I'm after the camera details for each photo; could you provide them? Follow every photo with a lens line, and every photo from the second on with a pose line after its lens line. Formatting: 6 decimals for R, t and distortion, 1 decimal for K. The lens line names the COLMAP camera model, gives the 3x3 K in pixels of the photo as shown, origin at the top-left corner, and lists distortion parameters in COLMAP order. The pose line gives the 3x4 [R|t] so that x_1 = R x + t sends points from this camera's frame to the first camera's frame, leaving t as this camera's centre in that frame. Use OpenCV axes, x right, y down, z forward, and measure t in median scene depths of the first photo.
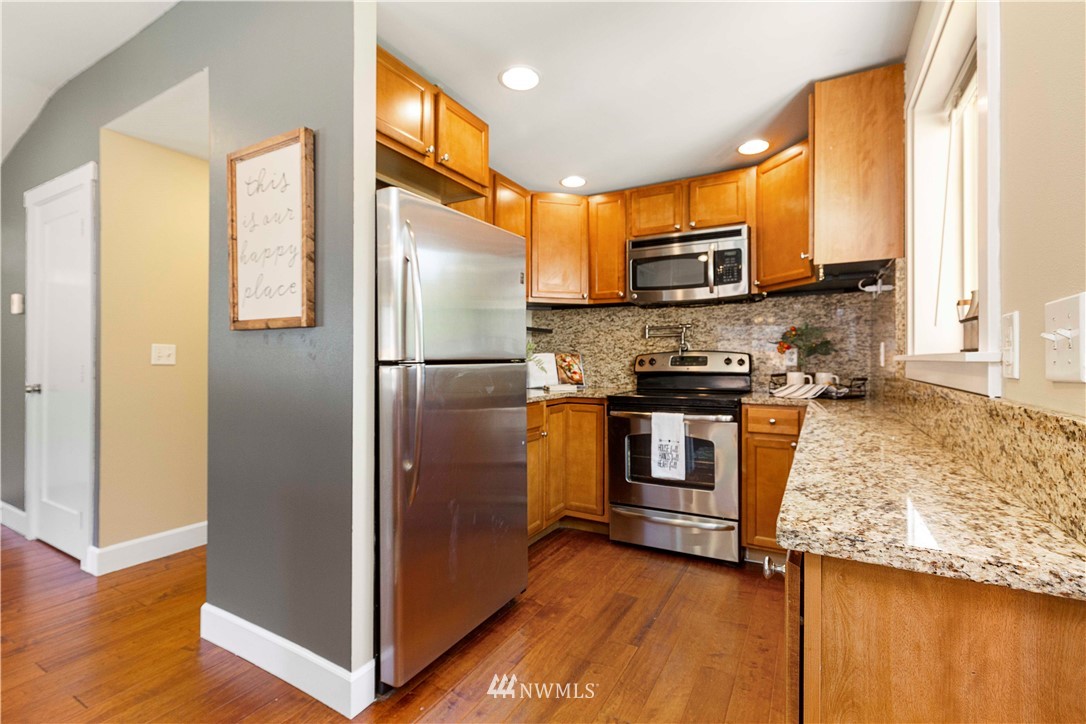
lens RADIAL K [[494.8, 0, 539.3], [0, 494.8, 359.8], [0, 0, 1]] dist [0.006377, -0.001182]
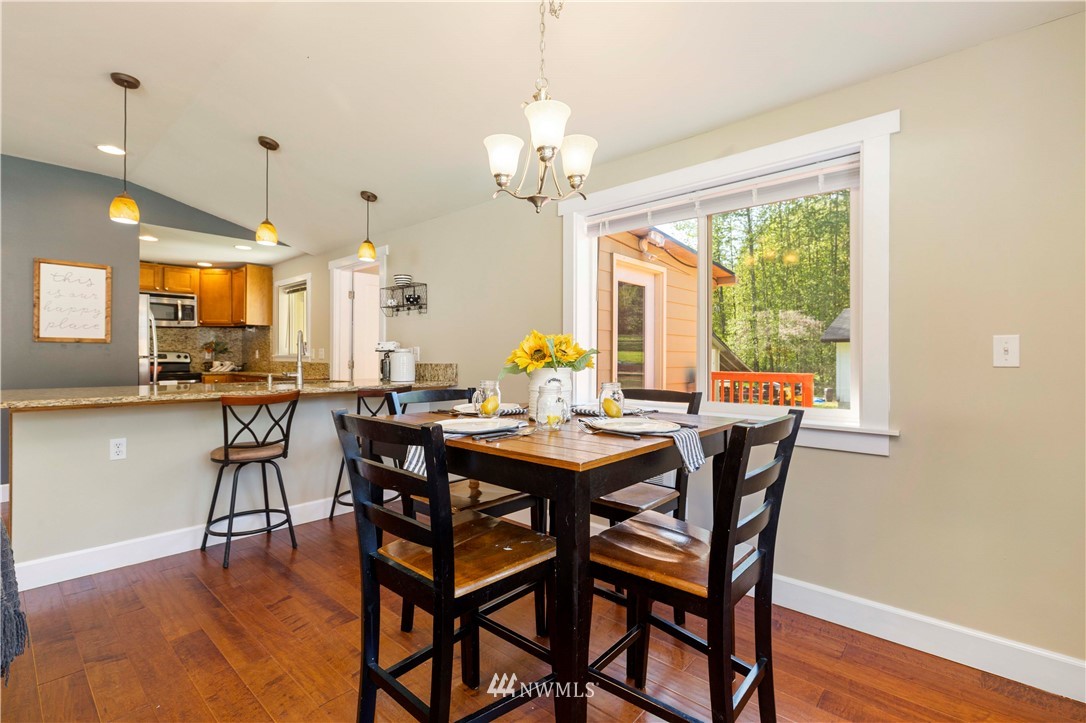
lens RADIAL K [[494.8, 0, 534.5], [0, 494.8, 355.3], [0, 0, 1]] dist [0.006377, -0.001182]
pose [[0.226641, 0.003496, 0.973972, -1.425525], [-0.004229, 0.999988, -0.002605, -0.003334], [-0.973969, -0.003528, 0.226653, -0.993229]]
